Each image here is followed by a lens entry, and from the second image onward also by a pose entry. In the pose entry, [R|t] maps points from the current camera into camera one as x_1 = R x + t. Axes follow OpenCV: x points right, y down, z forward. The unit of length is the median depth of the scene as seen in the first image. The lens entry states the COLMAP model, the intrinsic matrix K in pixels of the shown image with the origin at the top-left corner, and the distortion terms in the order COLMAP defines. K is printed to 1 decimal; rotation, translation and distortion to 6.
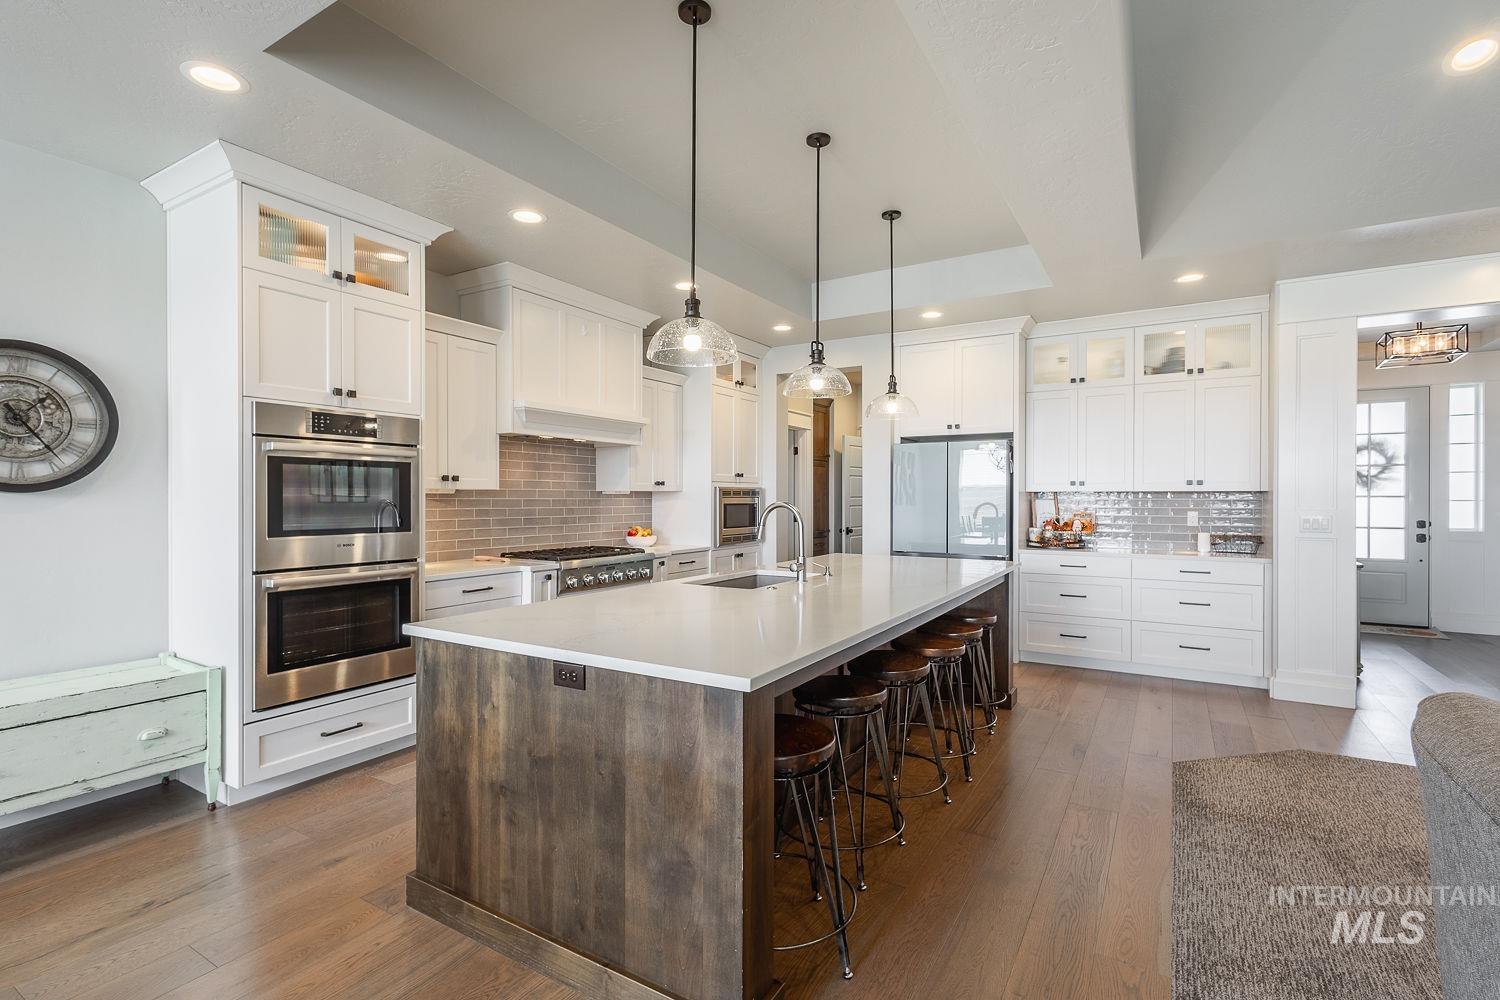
lens RADIAL K [[687.5, 0, 747.2], [0, 687.5, 504.5], [0, 0, 1]] dist [0.005589, 0.000242]
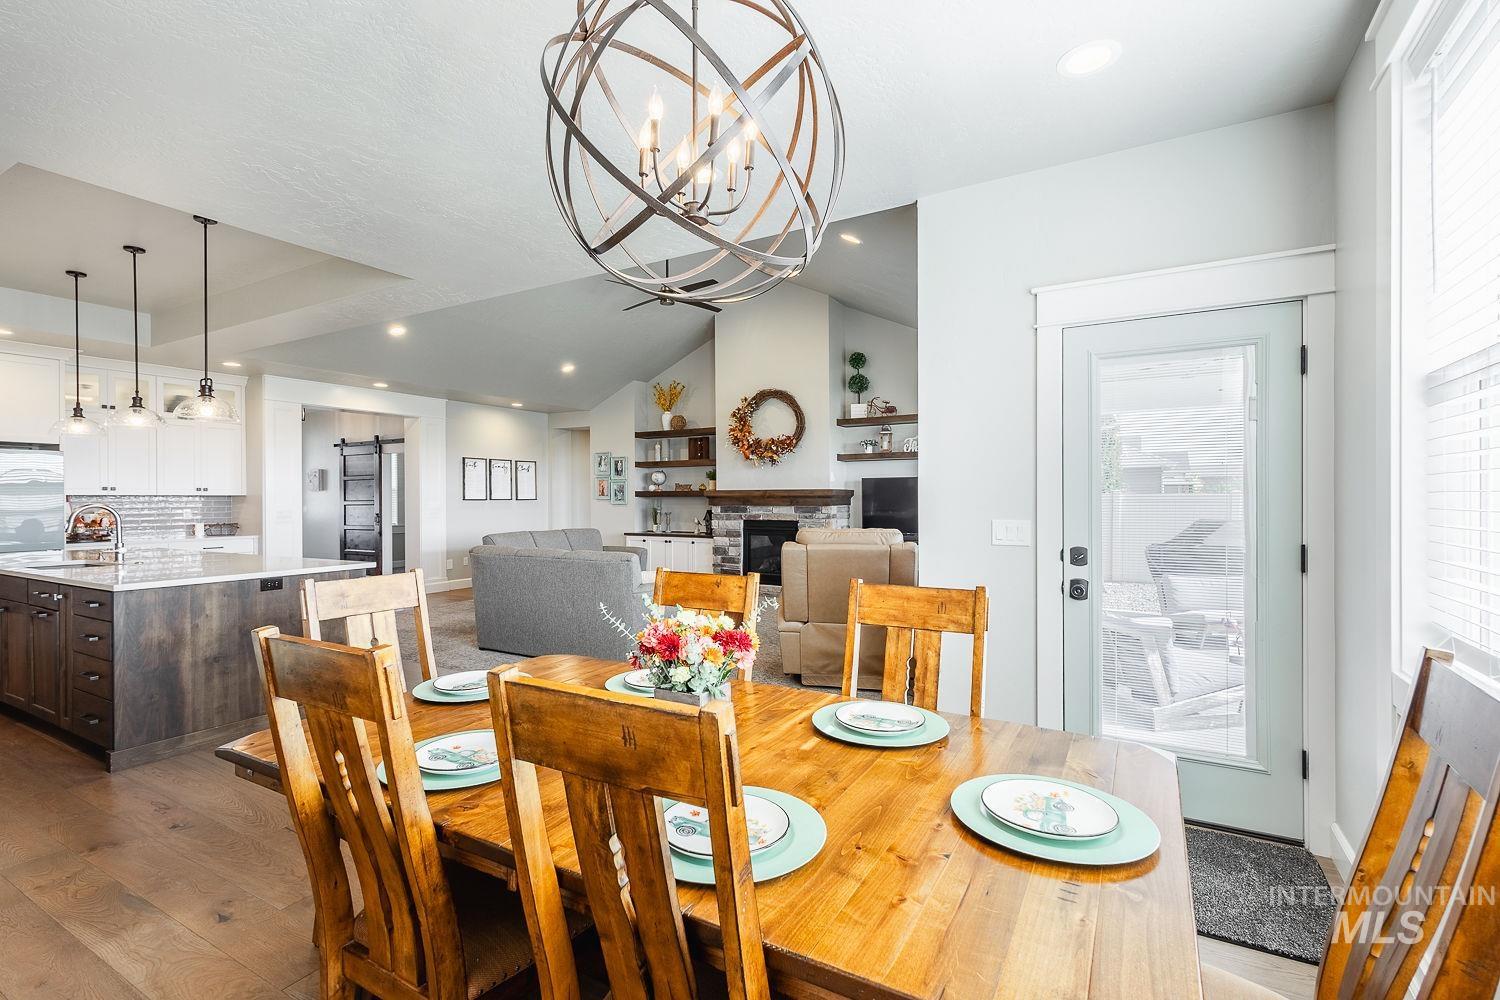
lens RADIAL K [[687.5, 0, 751.3], [0, 687.5, 499.9], [0, 0, 1]] dist [0.005589, 0.000242]
pose [[-0.023977, -0.005105, 0.999699, -0.929499], [0.015185, 0.999870, 0.005470, 0.000303], [-0.999597, 0.015311, -0.023896, -0.163339]]
